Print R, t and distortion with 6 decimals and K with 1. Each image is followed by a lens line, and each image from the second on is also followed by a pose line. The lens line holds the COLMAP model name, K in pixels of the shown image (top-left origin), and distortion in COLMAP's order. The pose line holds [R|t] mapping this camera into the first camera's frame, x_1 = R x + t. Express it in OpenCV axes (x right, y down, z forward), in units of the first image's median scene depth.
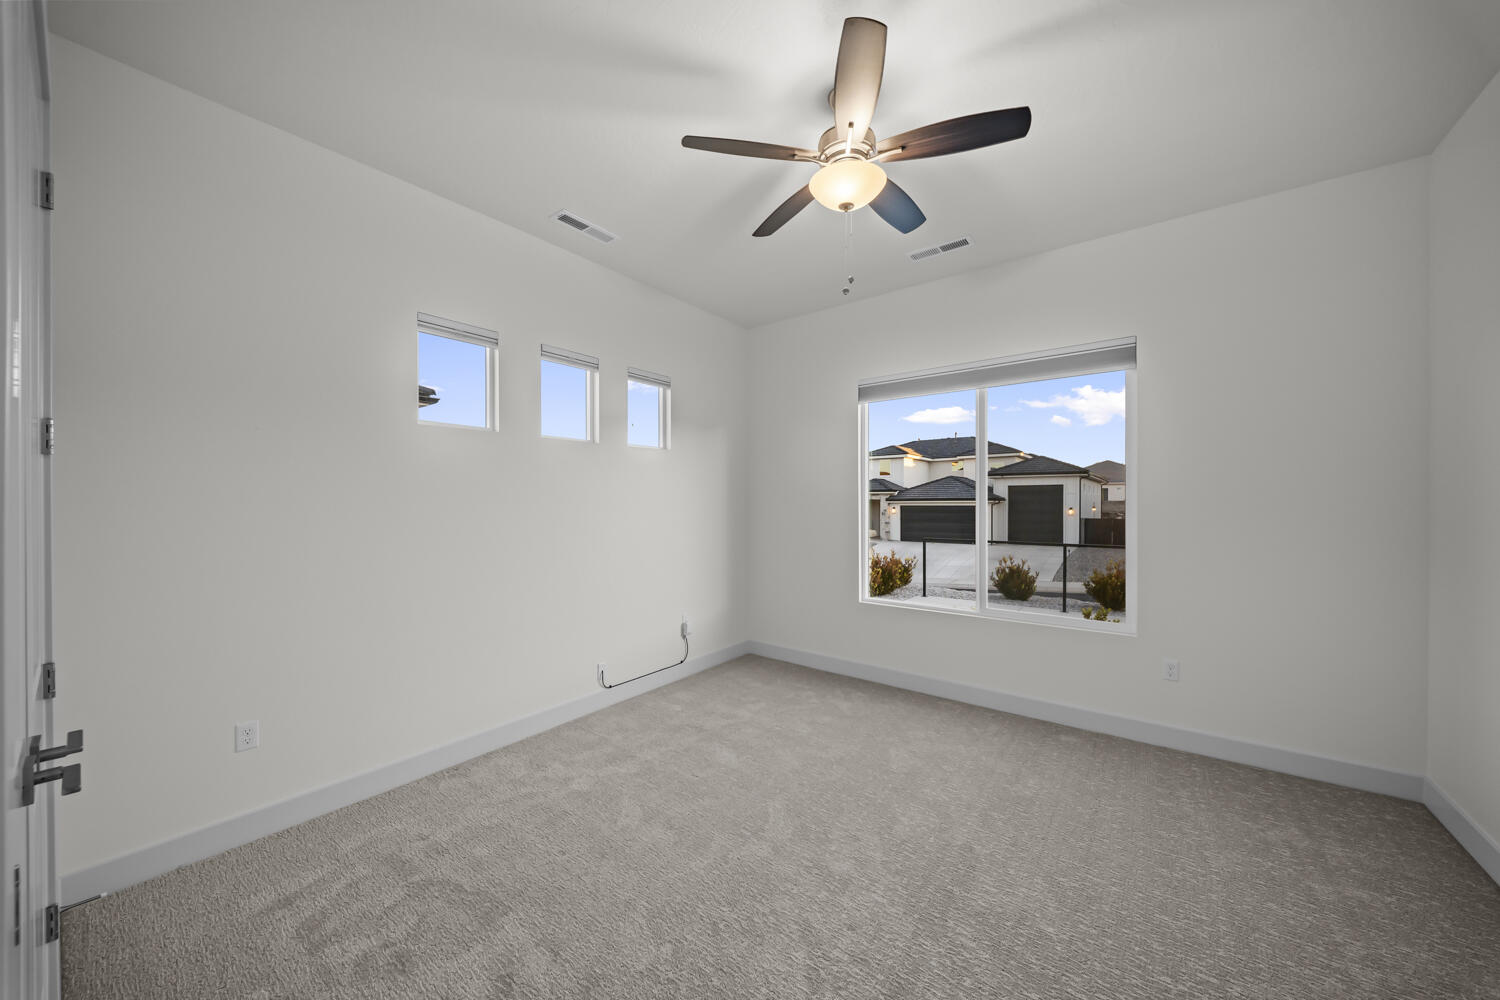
lens RADIAL K [[525.5, 0, 746.5], [0, 525.5, 503.7], [0, 0, 1]] dist [0.003236, -0.004601]
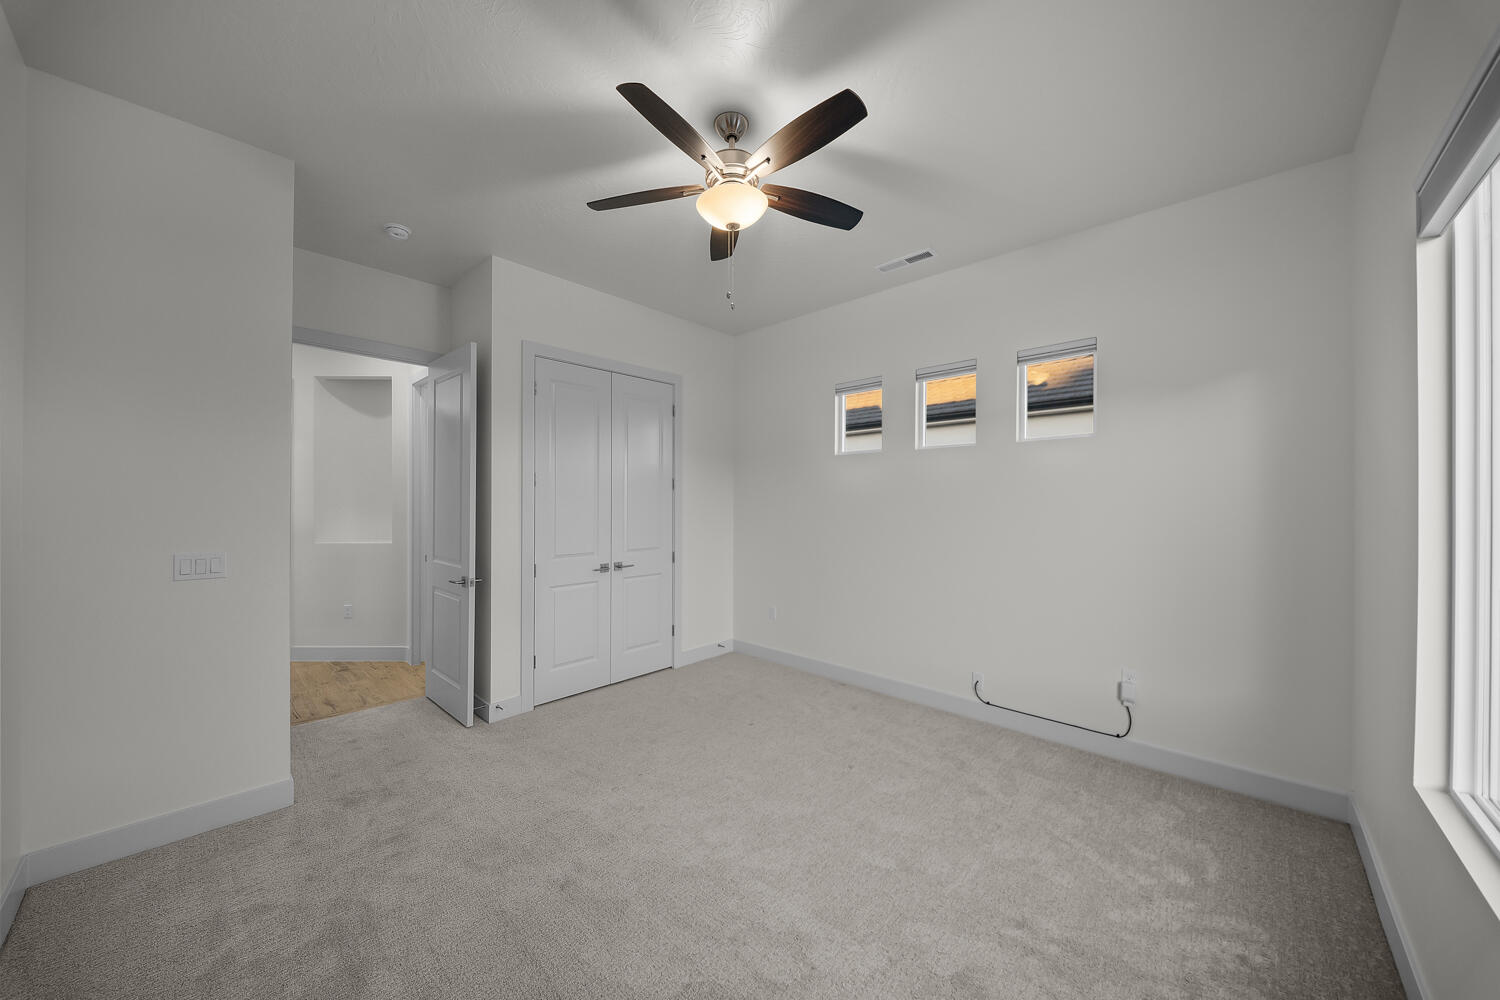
lens RADIAL K [[525.5, 0, 750.2], [0, 525.5, 506.5], [0, 0, 1]] dist [0.003236, -0.004601]
pose [[-0.111498, 0.002342, -0.993762, 0.703283], [-0.005249, 0.999982, 0.002946, -0.008625], [0.993751, 0.005545, -0.111484, 0.648972]]
